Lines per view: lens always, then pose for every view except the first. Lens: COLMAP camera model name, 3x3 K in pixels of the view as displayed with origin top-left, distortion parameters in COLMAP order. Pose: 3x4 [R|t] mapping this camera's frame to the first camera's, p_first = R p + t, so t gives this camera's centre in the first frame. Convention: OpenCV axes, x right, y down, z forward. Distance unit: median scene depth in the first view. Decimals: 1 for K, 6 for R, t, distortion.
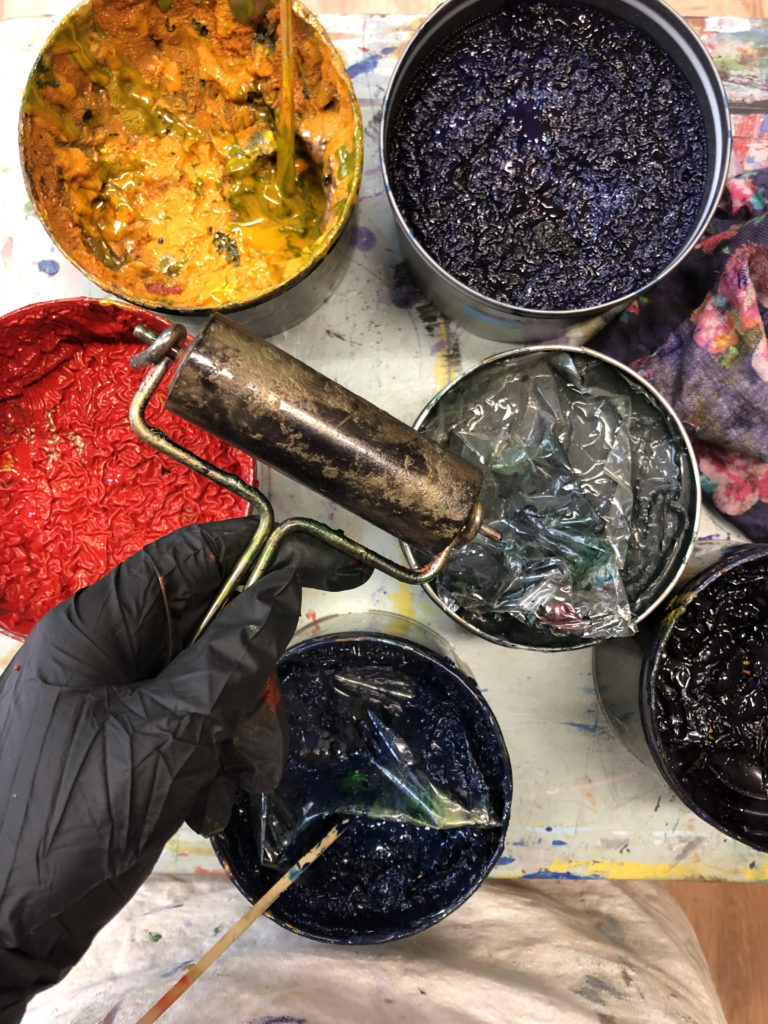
lens RADIAL K [[831.4, 0, 384.0], [0, 831.4, 512.0], [0, 0, 1]] dist [-0.019479, 0.014710]
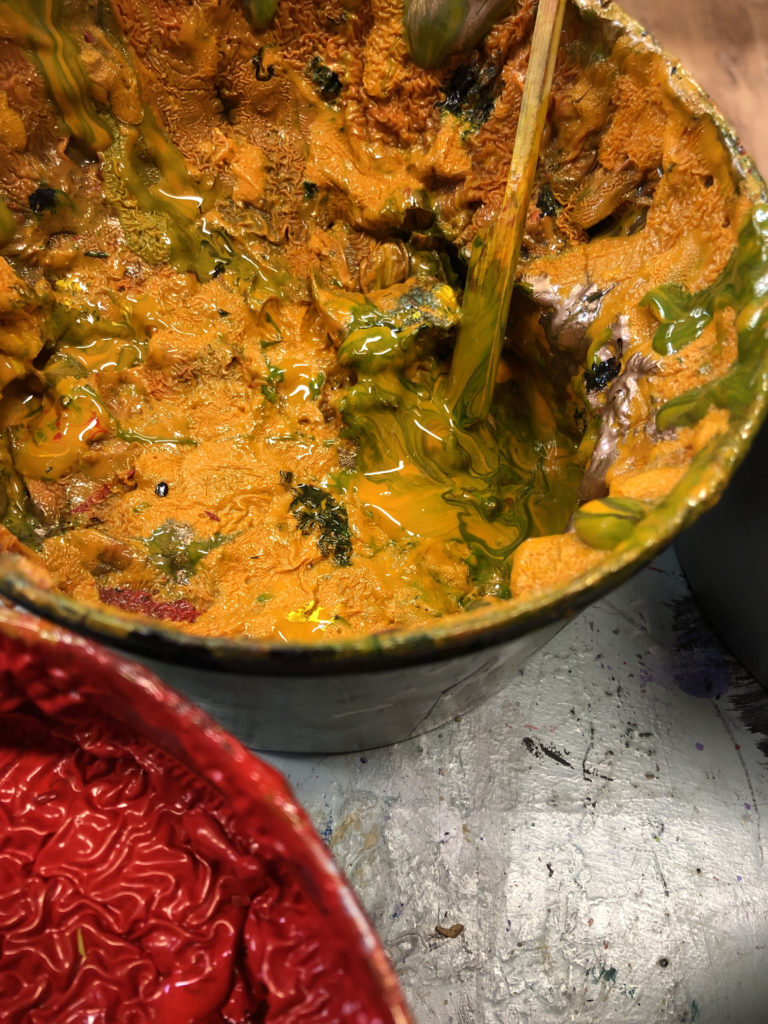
lens RADIAL K [[831.4, 0, 384.0], [0, 831.4, 512.0], [0, 0, 1]] dist [-0.019479, 0.014710]
pose [[0.996483, 0.070392, 0.045470, -0.184193], [-0.042284, 0.890814, -0.452397, -0.144900], [-0.072350, 0.448883, 0.890657, 0.655172]]
